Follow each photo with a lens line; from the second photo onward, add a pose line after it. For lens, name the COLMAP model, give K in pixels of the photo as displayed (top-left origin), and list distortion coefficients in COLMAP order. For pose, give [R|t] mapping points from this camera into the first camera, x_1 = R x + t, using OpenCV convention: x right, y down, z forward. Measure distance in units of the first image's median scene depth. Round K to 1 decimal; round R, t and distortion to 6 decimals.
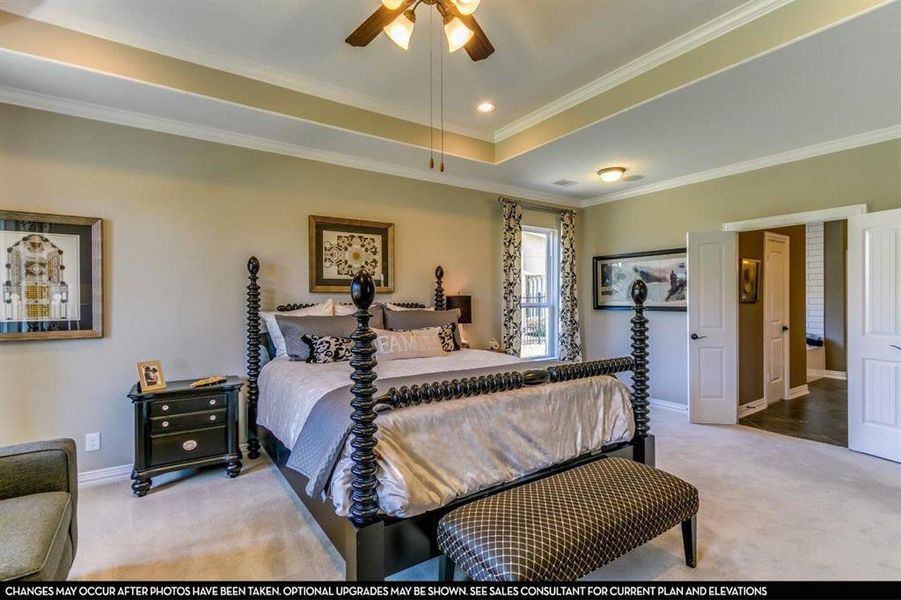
lens RADIAL K [[420.5, 0, 450.5], [0, 420.5, 300.0], [0, 0, 1]] dist [0.041790, -0.000023]
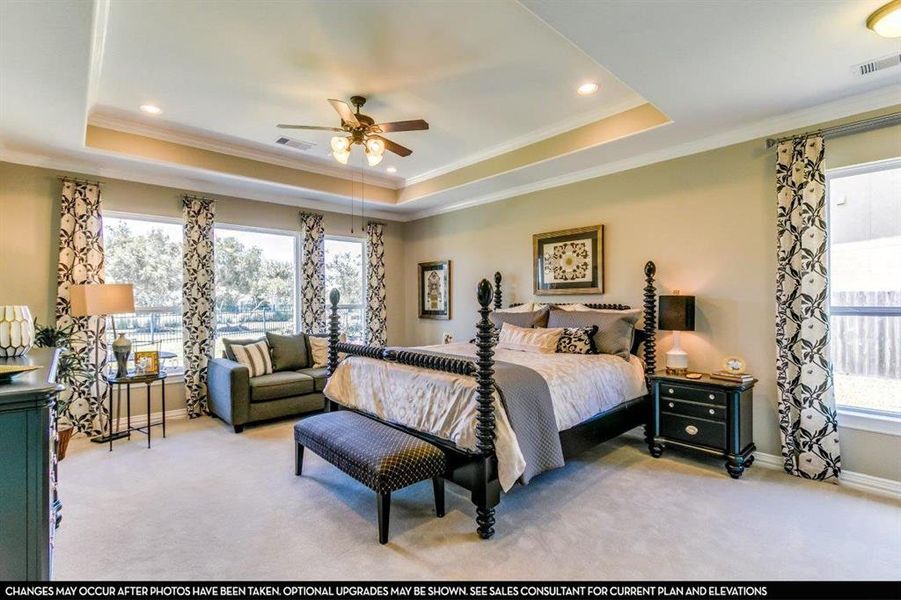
lens RADIAL K [[416.5, 0, 440.0], [0, 416.5, 301.3], [0, 0, 1]] dist [0.000127, -0.000187]
pose [[0.136798, 0.008088, -0.990566, 0.842038], [0.002951, 0.999959, 0.008572, -0.008235], [0.990595, -0.004096, 0.136769, 0.501727]]
